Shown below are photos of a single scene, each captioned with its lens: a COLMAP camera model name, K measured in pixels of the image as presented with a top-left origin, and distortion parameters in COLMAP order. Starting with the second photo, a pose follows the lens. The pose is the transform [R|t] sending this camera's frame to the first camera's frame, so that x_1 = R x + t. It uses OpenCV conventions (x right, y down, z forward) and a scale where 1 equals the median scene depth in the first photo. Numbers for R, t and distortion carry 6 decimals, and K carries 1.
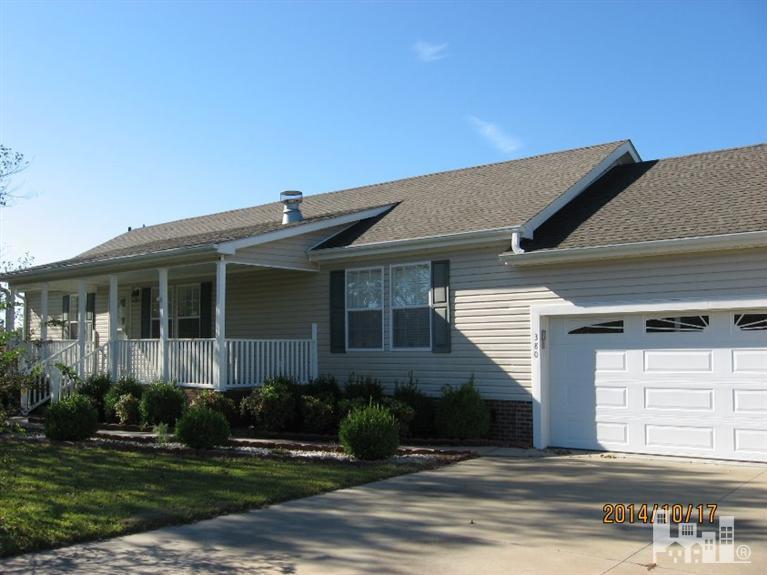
lens RADIAL K [[797.0, 0, 383.5], [0, 797.0, 287.5], [0, 0, 1]] dist [-0.118823, 0.004155]
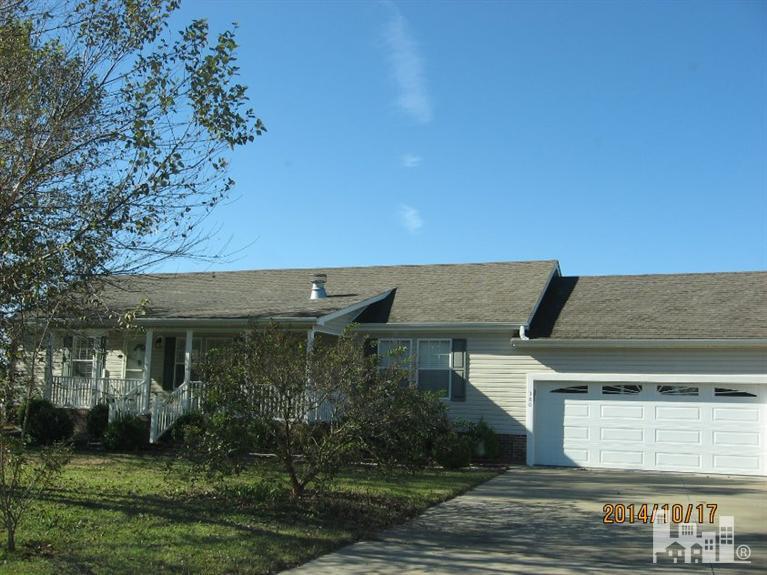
lens RADIAL K [[797.0, 0, 383.5], [0, 797.0, 287.5], [0, 0, 1]] dist [-0.118823, 0.004155]
pose [[0.954776, 0.080223, 0.286298, -0.502886], [-0.062888, 0.995615, -0.069255, -0.017559], [-0.290598, 0.048118, 0.955635, -0.380809]]
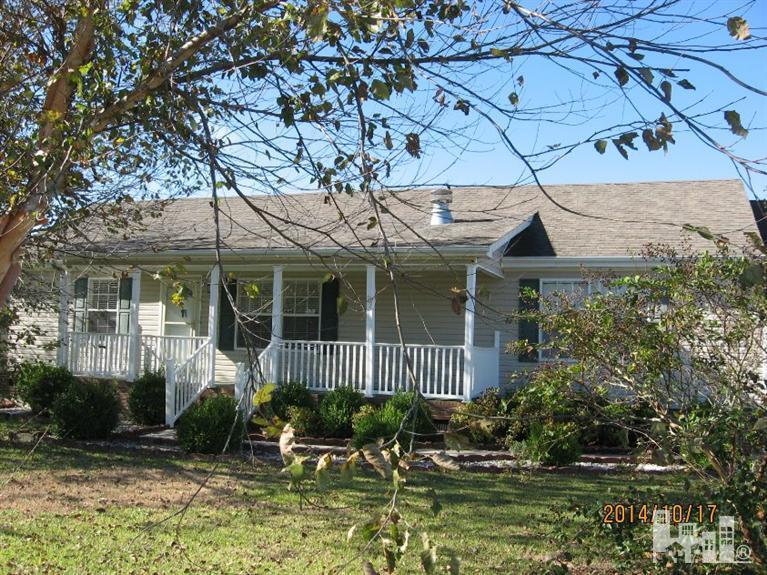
lens RADIAL K [[797.0, 0, 383.5], [0, 797.0, 287.5], [0, 0, 1]] dist [-0.118823, 0.004155]
pose [[0.939140, 0.056514, 0.338854, -0.645649], [-0.060840, 0.998145, 0.002149, -0.002307], [-0.338105, -0.022634, 0.940836, 0.146728]]
